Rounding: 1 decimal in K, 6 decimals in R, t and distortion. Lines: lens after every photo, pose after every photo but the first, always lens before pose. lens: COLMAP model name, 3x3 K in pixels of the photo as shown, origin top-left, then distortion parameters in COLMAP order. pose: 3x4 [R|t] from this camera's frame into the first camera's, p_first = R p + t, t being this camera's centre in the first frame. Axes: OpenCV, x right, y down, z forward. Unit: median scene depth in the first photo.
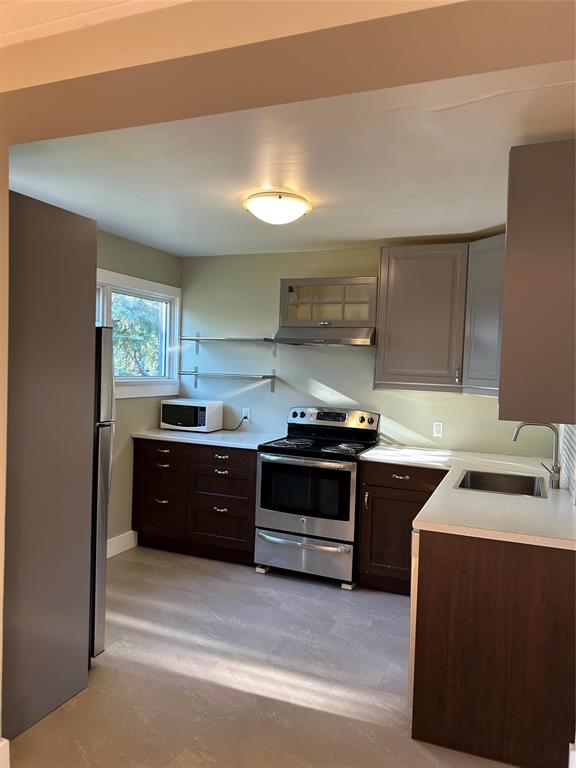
lens RADIAL K [[579.3, 0, 285.3], [0, 579.3, 380.9], [0, 0, 1]] dist [0.054935, -0.058076]
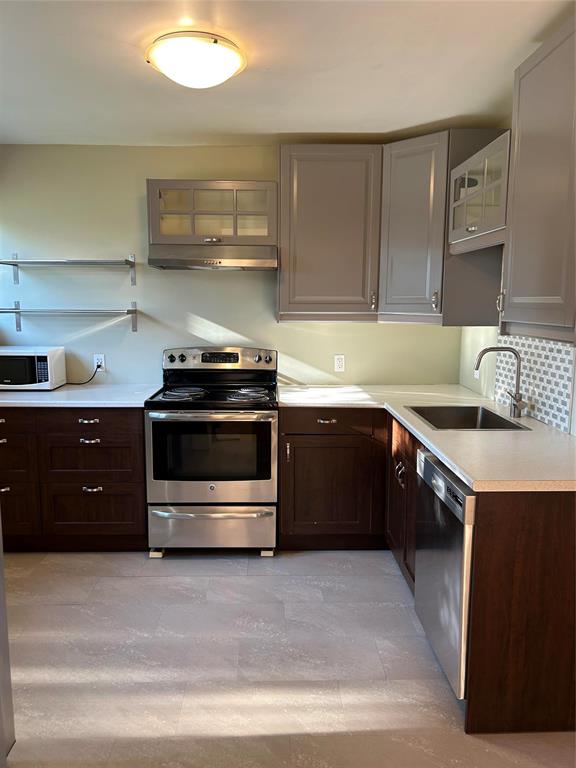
lens RADIAL K [[579.3, 0, 289.8], [0, 579.3, 385.6], [0, 0, 1]] dist [0.054935, -0.058076]
pose [[0.913017, -0.089394, 0.398006, -0.179079], [0.039488, 0.990479, 0.131880, -0.003853], [-0.406006, -0.104692, 0.907854, 0.228940]]
